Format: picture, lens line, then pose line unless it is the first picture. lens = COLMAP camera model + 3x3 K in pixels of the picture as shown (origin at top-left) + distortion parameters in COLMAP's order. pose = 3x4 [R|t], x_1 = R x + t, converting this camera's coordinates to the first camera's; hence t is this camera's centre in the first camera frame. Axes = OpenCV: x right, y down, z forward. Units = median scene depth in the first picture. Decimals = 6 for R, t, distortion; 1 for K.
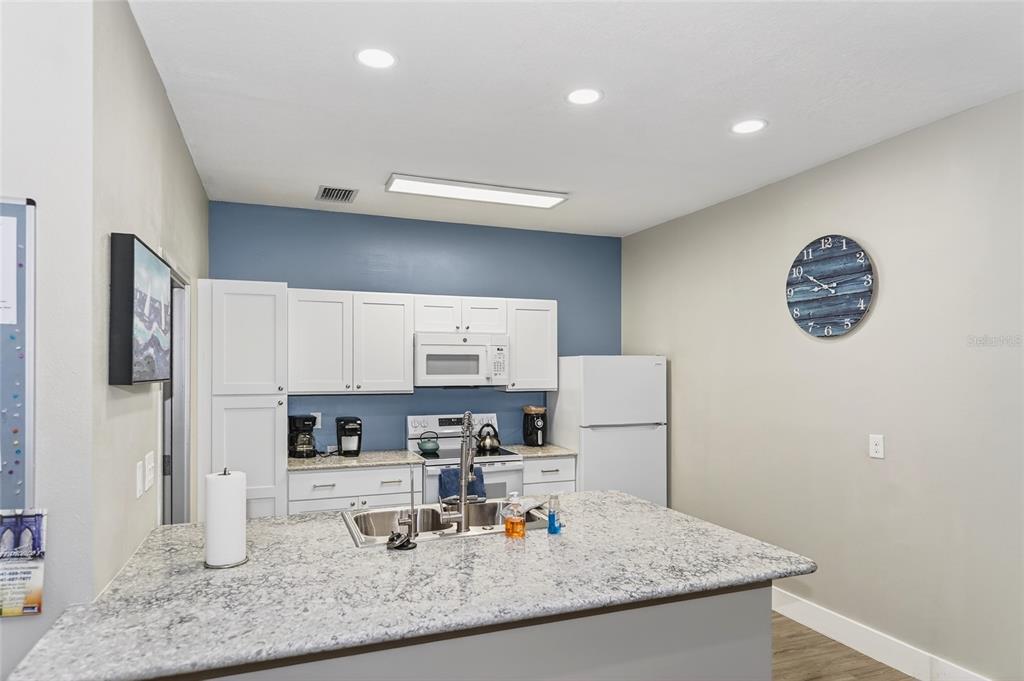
lens RADIAL K [[619.7, 0, 512.1], [0, 619.7, 351.4], [0, 0, 1]] dist [-0.002280, 0.001797]
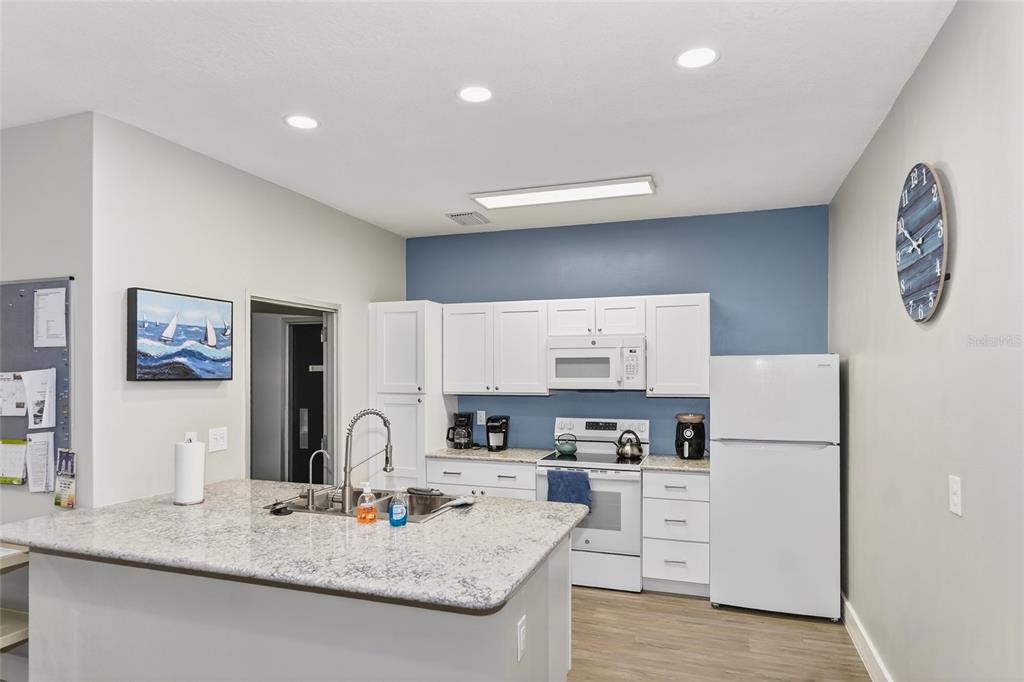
lens RADIAL K [[619.7, 0, 491.1], [0, 619.7, 357.0], [0, 0, 1]] dist [-0.002280, 0.001797]
pose [[0.747426, -0.017599, -0.664112, 0.461944], [0.018769, 0.999809, -0.005371, 0.006892], [0.664080, -0.008450, 0.747614, 0.163829]]
